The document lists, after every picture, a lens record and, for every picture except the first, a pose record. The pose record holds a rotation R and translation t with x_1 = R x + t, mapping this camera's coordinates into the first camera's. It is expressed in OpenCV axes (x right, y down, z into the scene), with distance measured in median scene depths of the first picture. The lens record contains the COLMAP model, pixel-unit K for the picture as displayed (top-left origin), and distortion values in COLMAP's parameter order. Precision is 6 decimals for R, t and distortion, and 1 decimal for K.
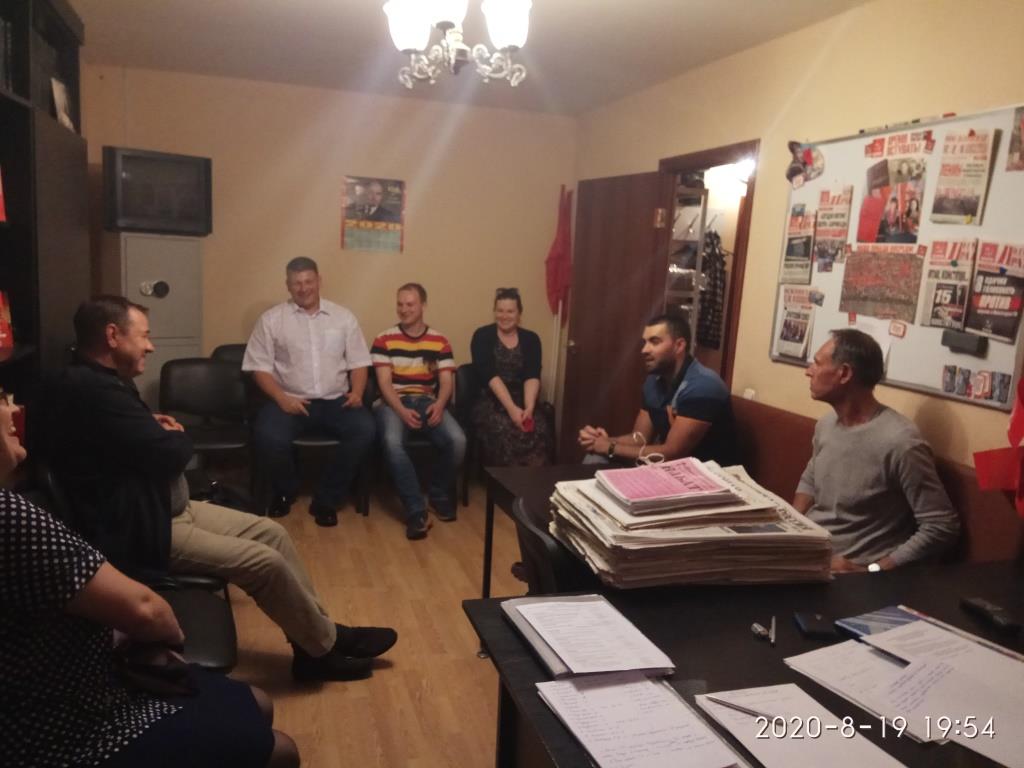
lens RADIAL K [[793.6, 0, 512.0], [0, 793.6, 384.0], [0, 0, 1]] dist [0.121178, -0.186007]
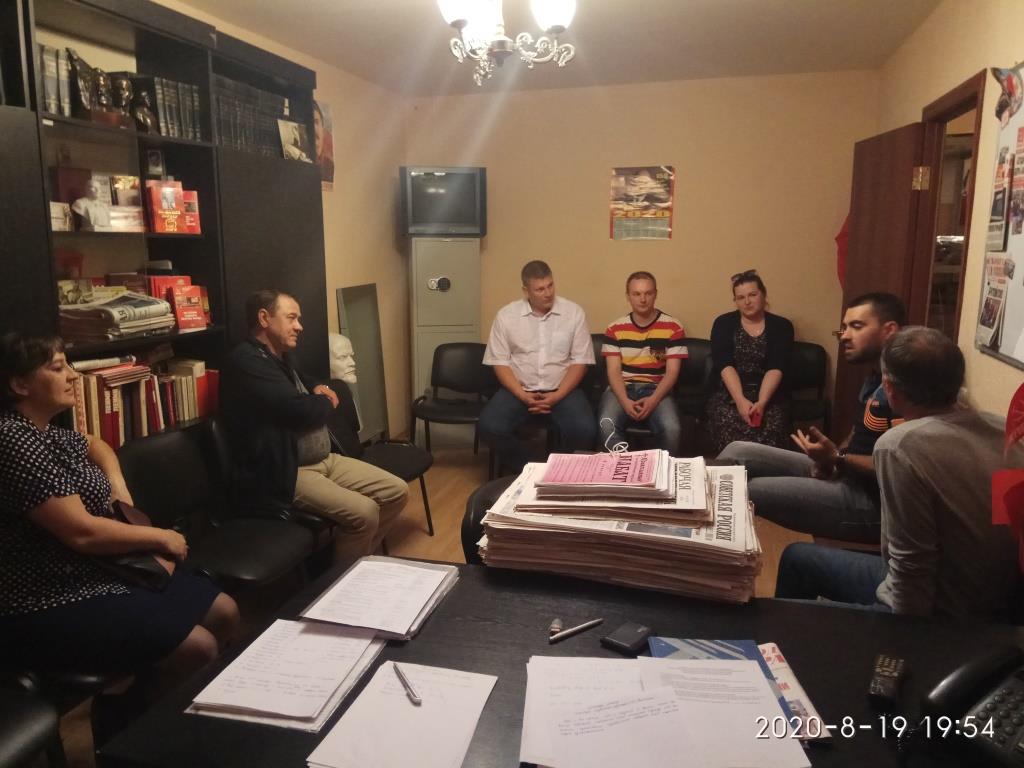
lens RADIAL K [[793.6, 0, 512.0], [0, 793.6, 384.0], [0, 0, 1]] dist [0.121178, -0.186007]
pose [[0.838287, 0.040644, -0.543713, 0.513619], [-0.036582, 0.999163, 0.018289, 0.006755], [0.544001, 0.004558, 0.839072, 0.132063]]
